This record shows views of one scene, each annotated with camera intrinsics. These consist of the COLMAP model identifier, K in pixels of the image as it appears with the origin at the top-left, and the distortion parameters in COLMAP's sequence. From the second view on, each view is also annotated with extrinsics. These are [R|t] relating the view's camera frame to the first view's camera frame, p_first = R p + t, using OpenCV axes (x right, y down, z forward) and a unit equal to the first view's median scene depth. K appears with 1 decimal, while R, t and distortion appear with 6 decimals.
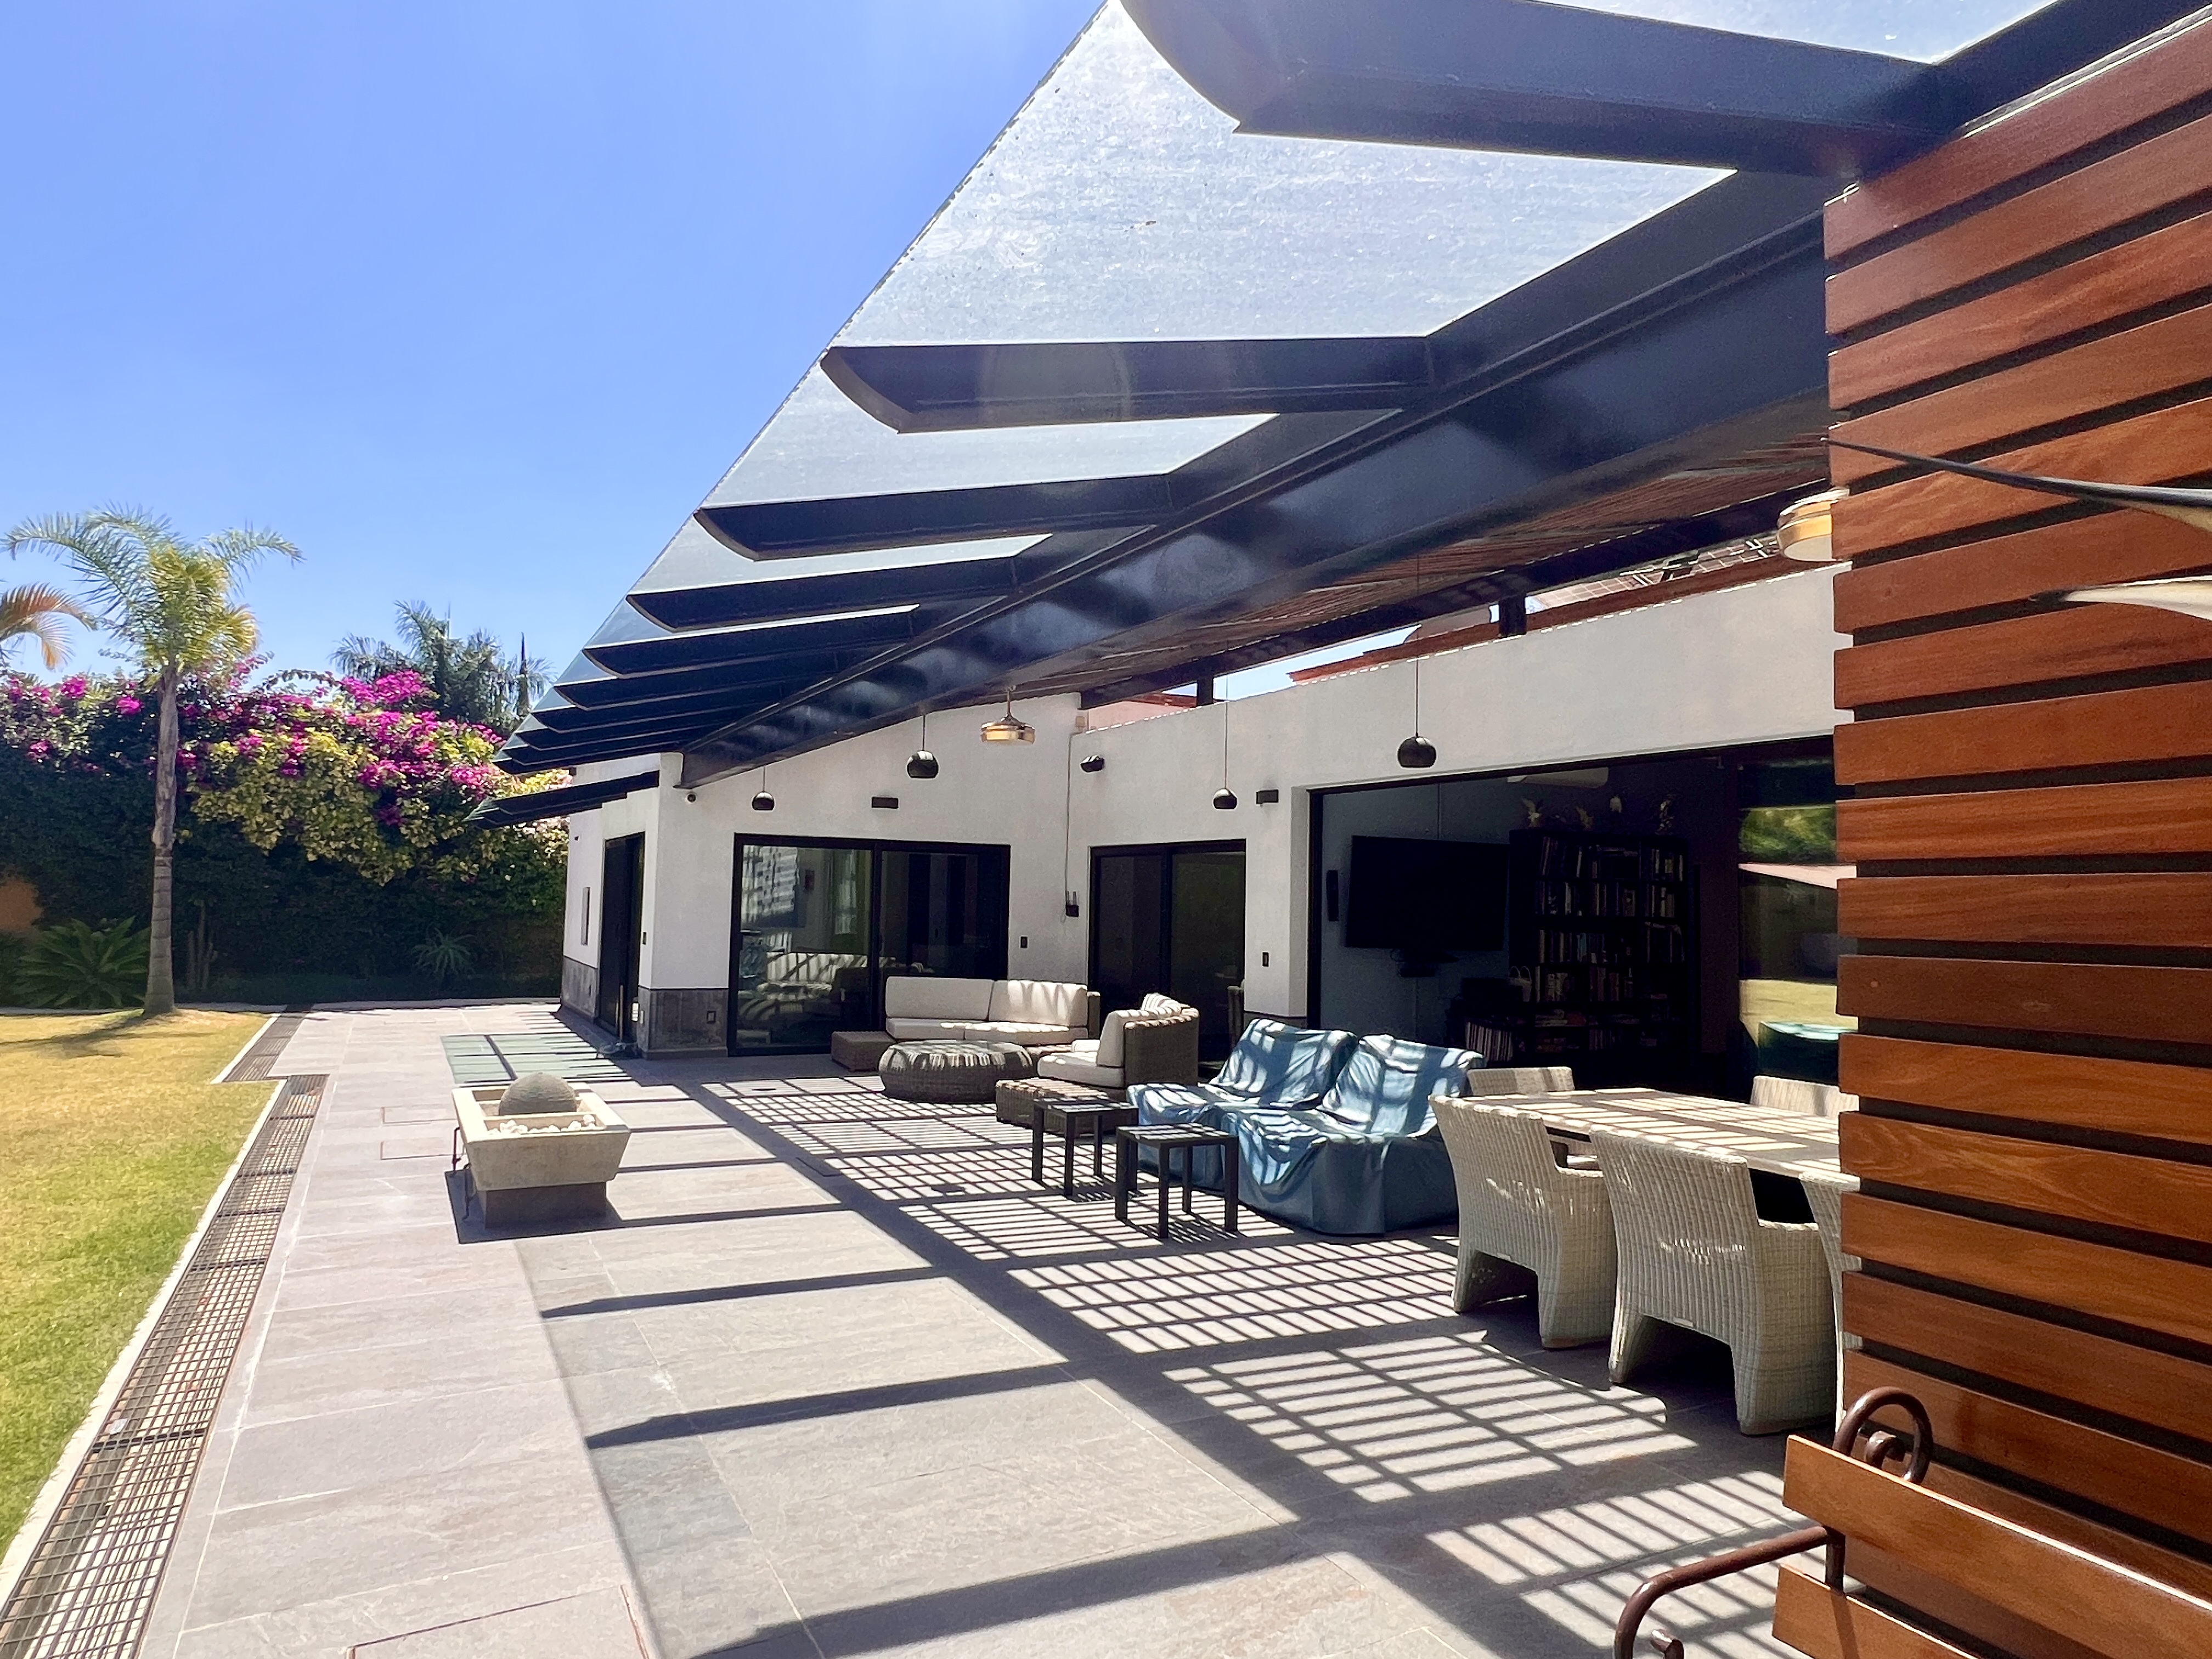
lens RADIAL K [[1318.1, 0, 1097.8], [0, 1318.1, 826.3], [0, 0, 1]] dist [0.000910, 0.003095]
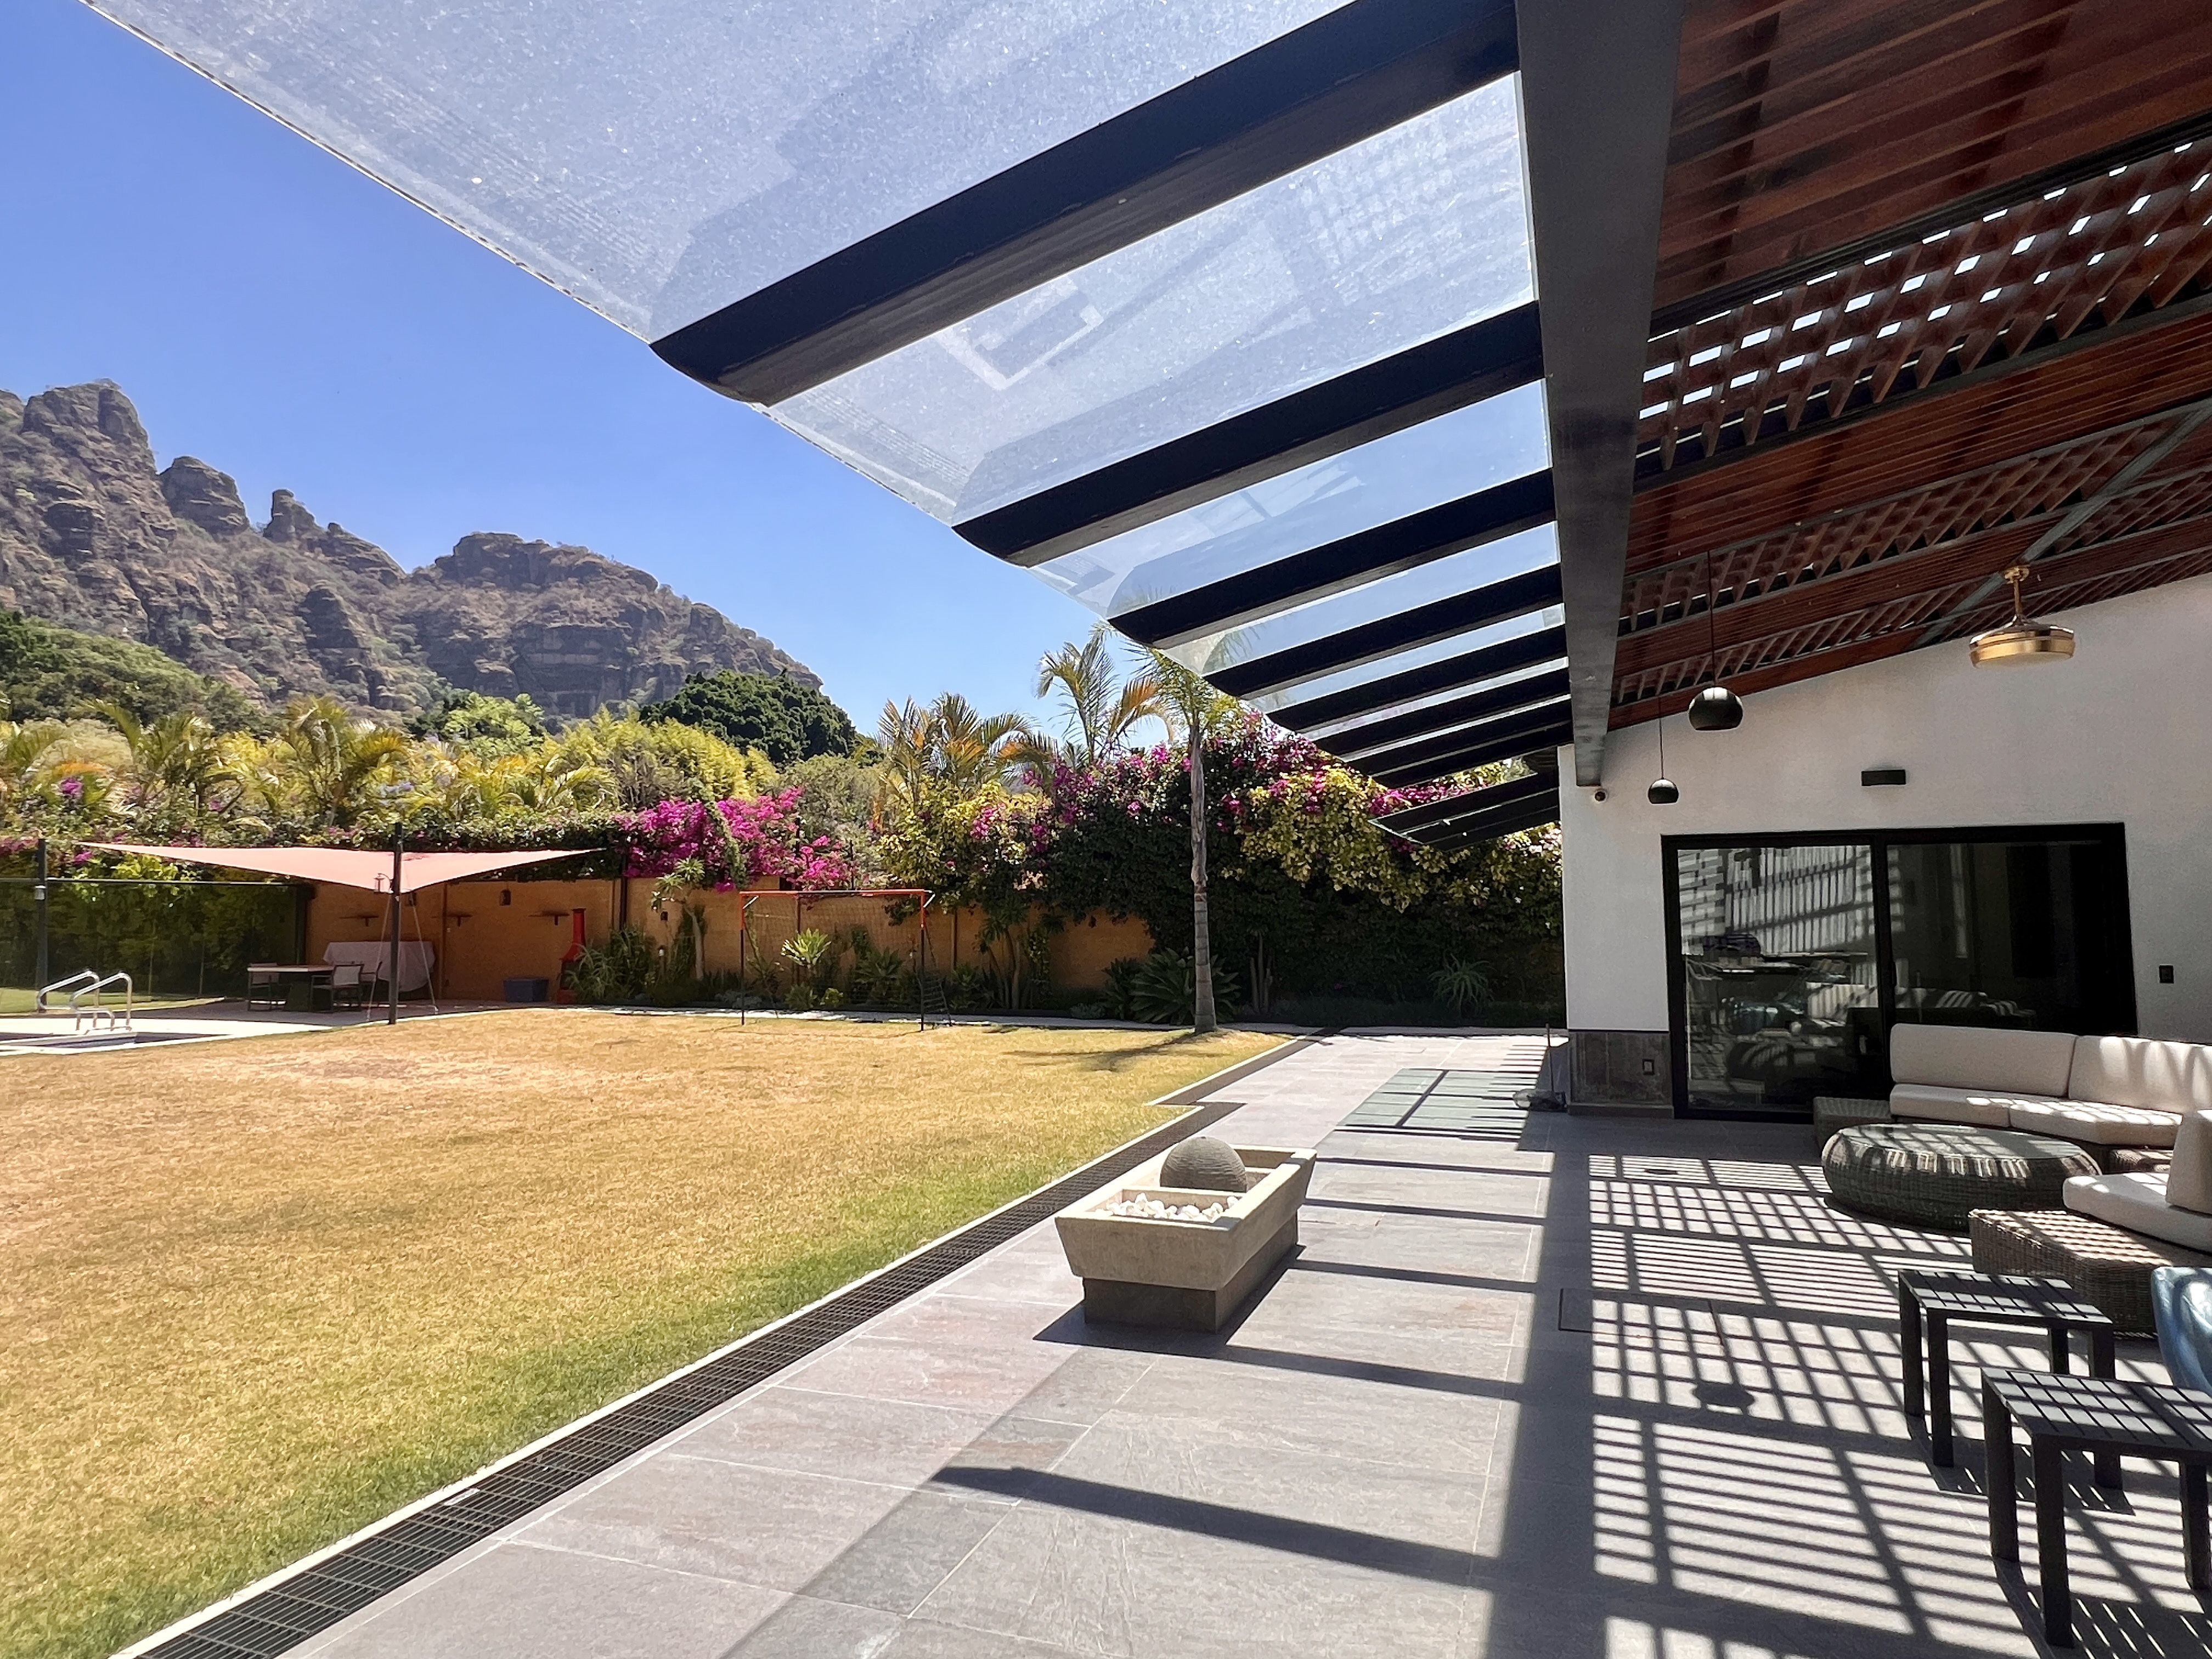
lens RADIAL K [[1318.1, 0, 1091.7], [0, 1318.1, 816.9], [0, 0, 1]] dist [0.000910, 0.003095]
pose [[0.655703, -0.083990, -0.750333, 0.076828], [0.067219, 0.996341, -0.052786, 0.010478], [0.752021, -0.015824, 0.658949, 0.174131]]
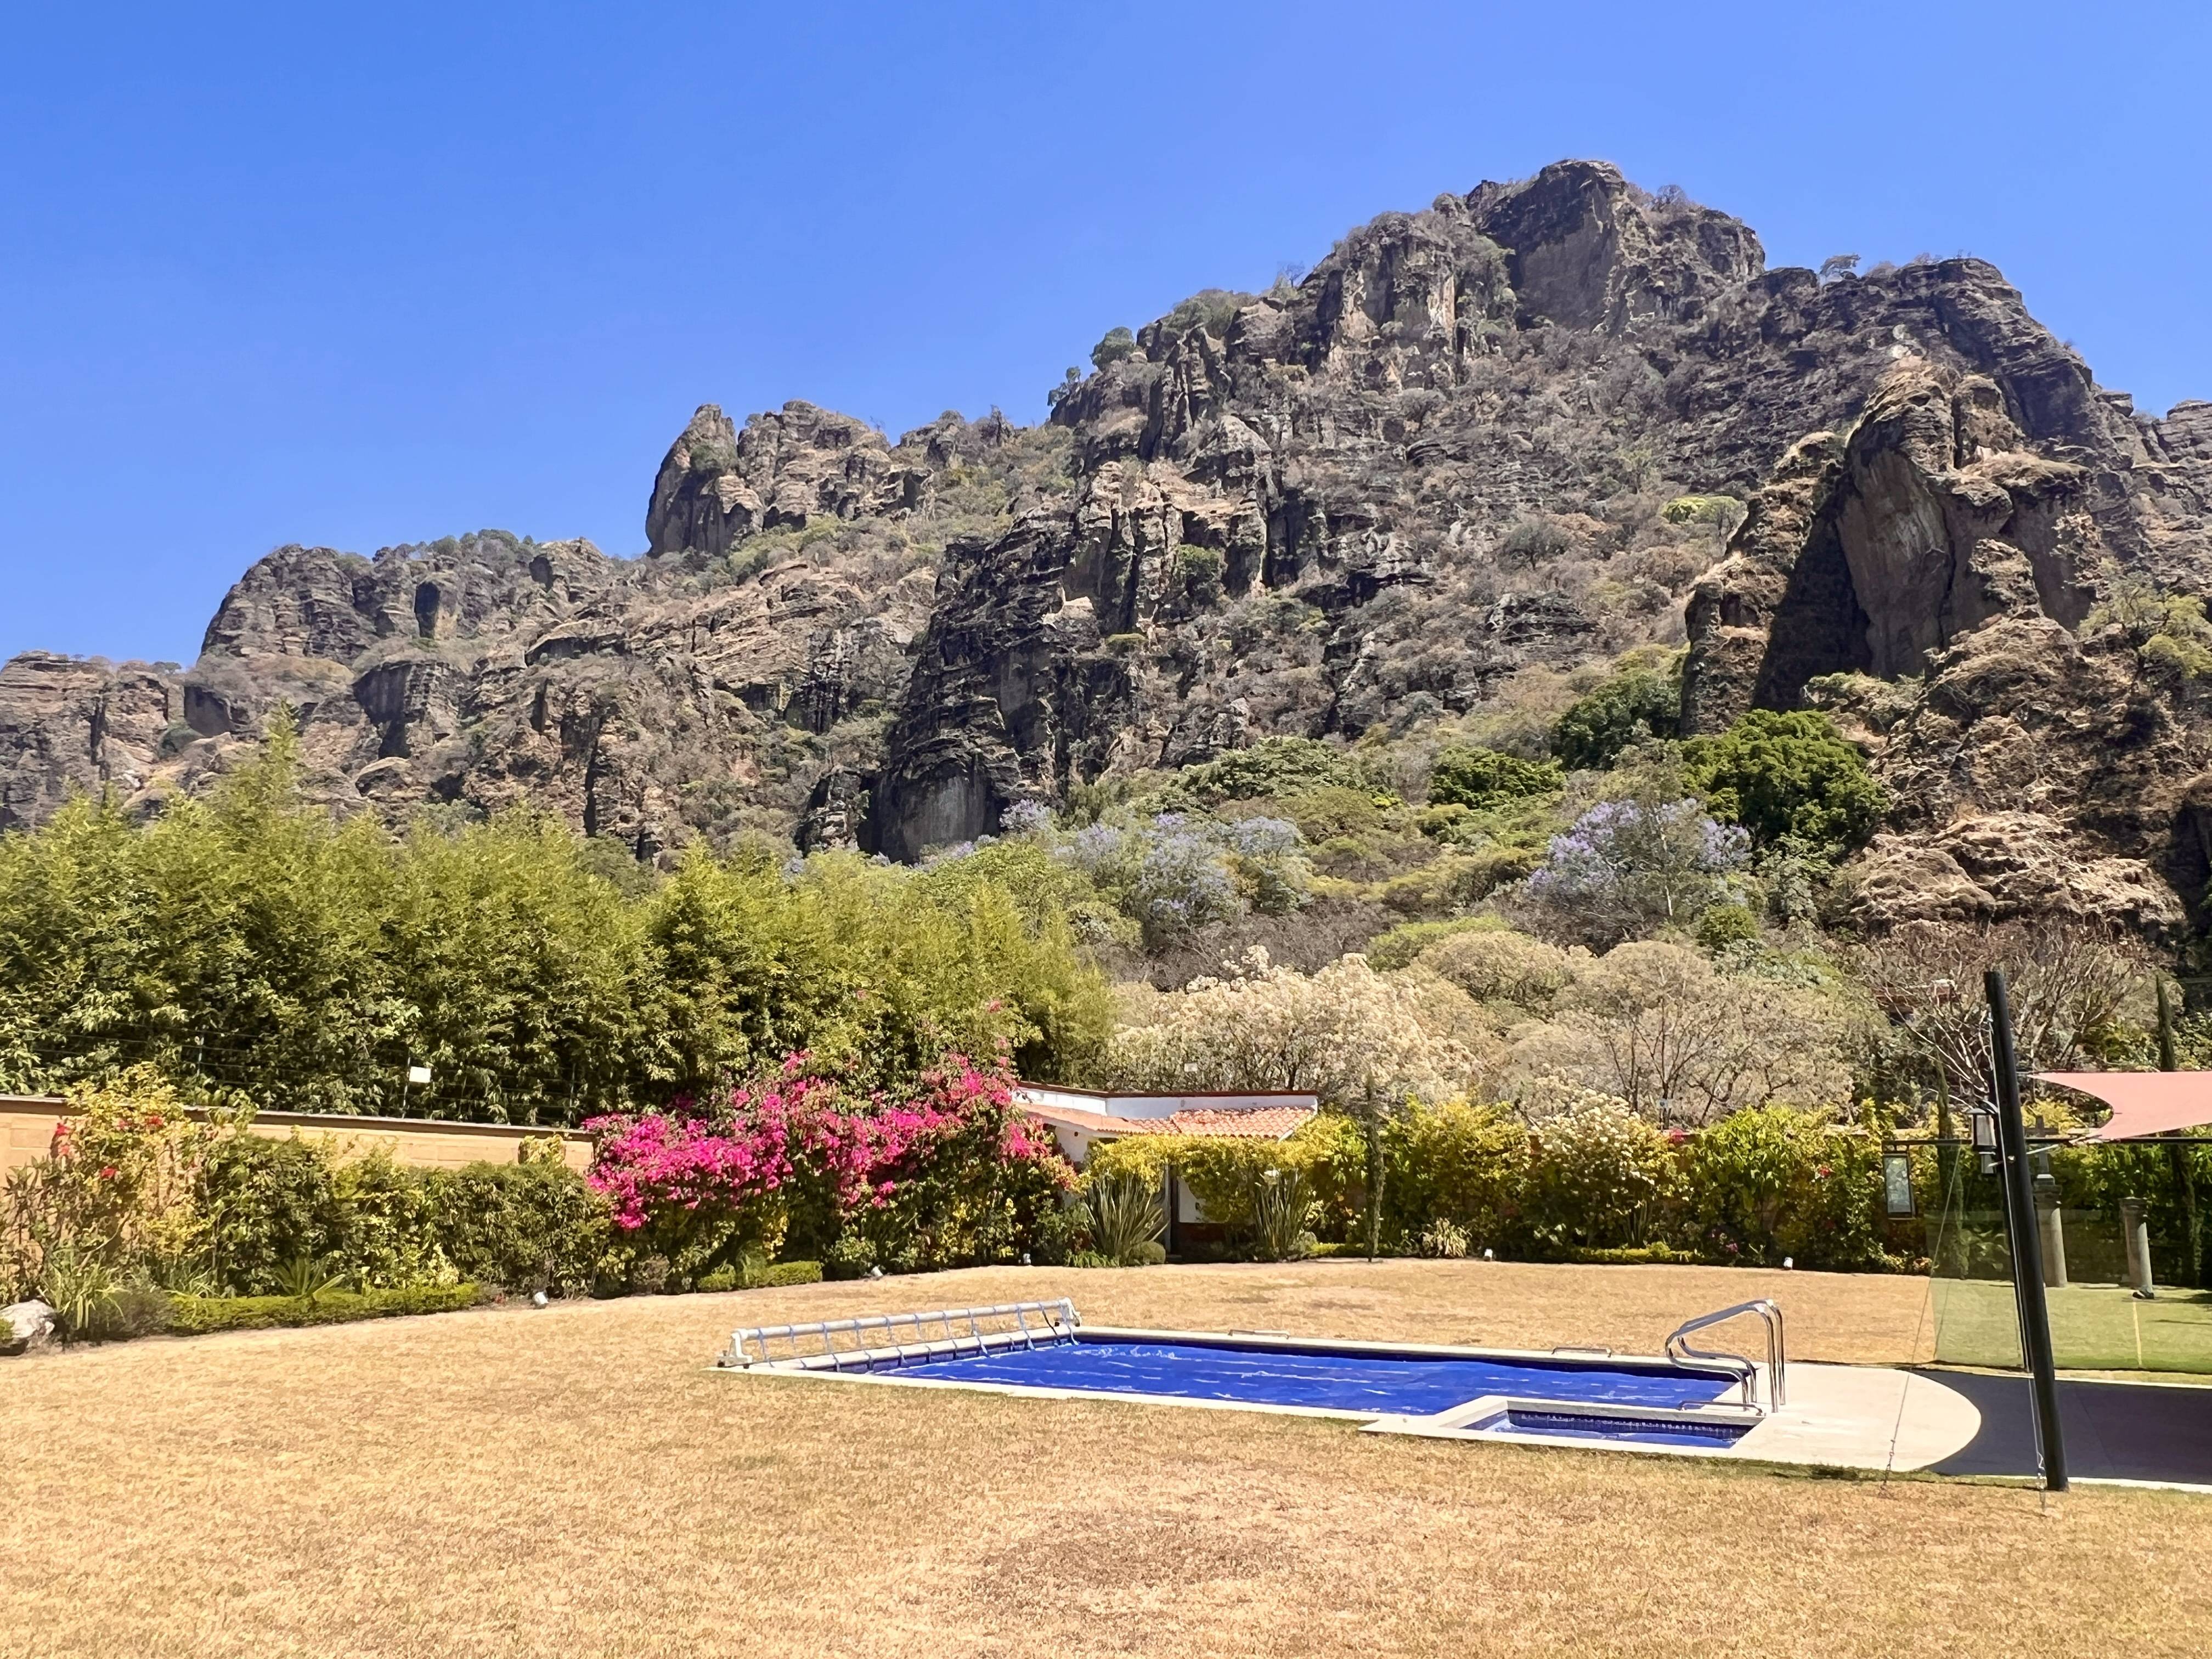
lens RADIAL K [[1681.8, 0, 1093.8], [0, 1681.8, 848.0], [0, 0, 1]] dist [0.003155, -0.012466]
pose [[-0.825059, -0.148876, -0.545082, -0.616577], [0.000353, 0.964530, -0.263972, 0.029861], [0.565047, -0.217985, -0.795742, 0.813317]]
